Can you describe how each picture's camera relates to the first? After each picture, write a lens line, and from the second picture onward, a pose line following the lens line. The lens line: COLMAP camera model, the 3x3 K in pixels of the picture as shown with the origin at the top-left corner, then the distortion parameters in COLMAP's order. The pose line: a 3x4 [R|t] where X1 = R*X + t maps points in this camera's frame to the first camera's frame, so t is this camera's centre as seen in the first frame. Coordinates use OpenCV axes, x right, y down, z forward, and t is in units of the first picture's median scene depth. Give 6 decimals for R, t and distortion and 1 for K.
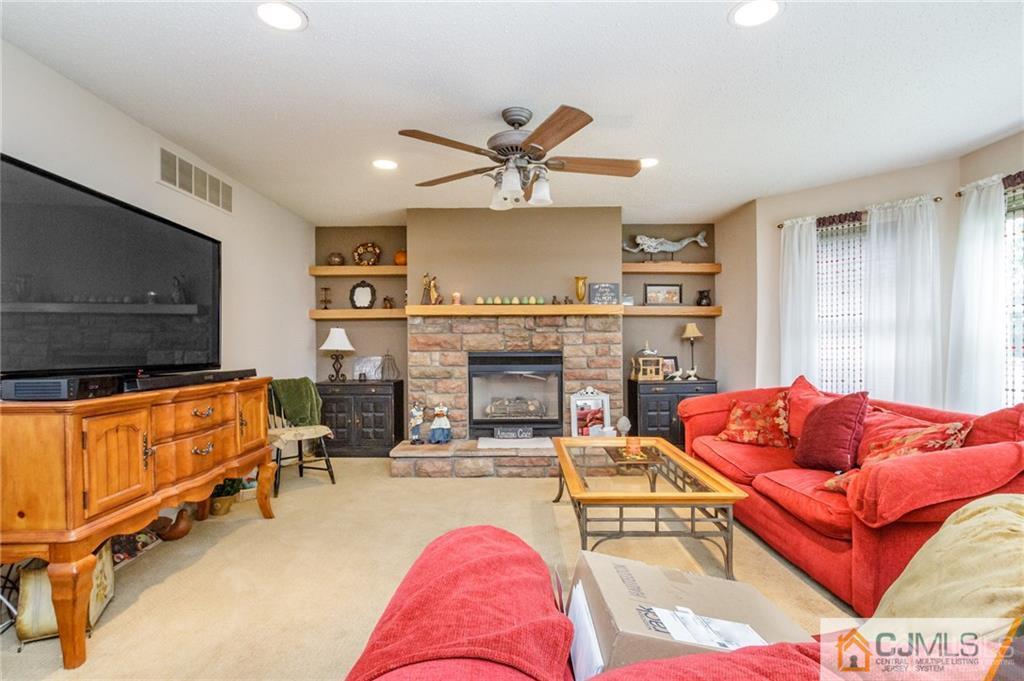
lens RADIAL K [[472.1, 0, 512.1], [0, 472.1, 344.3], [0, 0, 1]] dist [-0.015618, 0.000243]
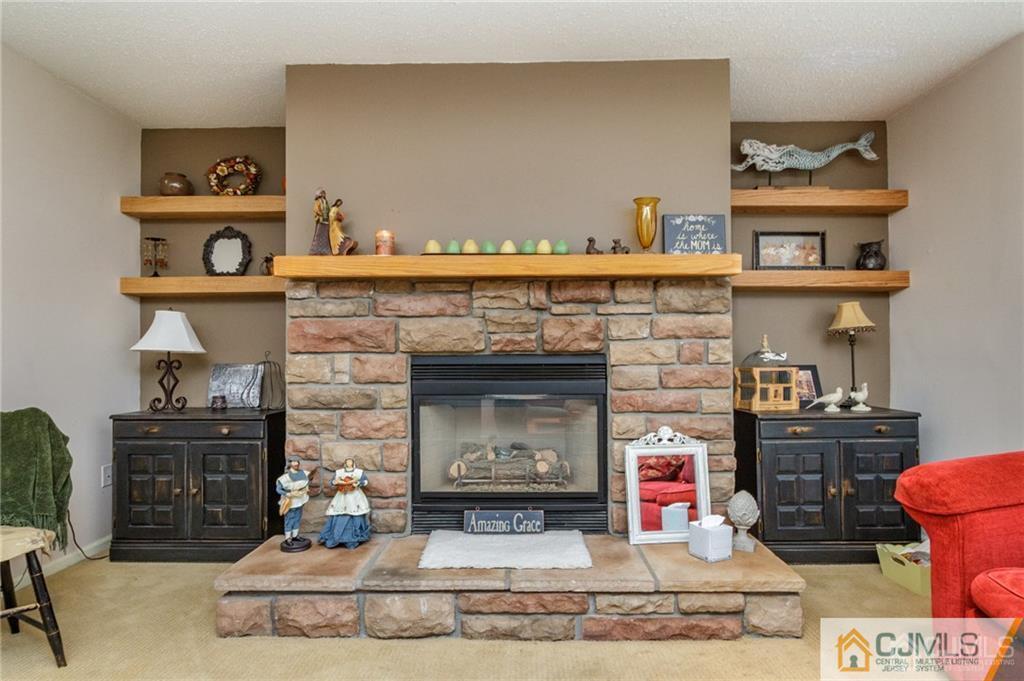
lens RADIAL K [[527.4, 0, 436.2], [0, 527.4, 366.9], [0, 0, 1]] dist [0.000979, -0.000065]
pose [[0.988133, -0.000104, -0.153602, 0.016936], [0.003679, 0.999729, 0.022991, 0.016082], [0.153558, -0.023284, 0.987865, 0.444862]]
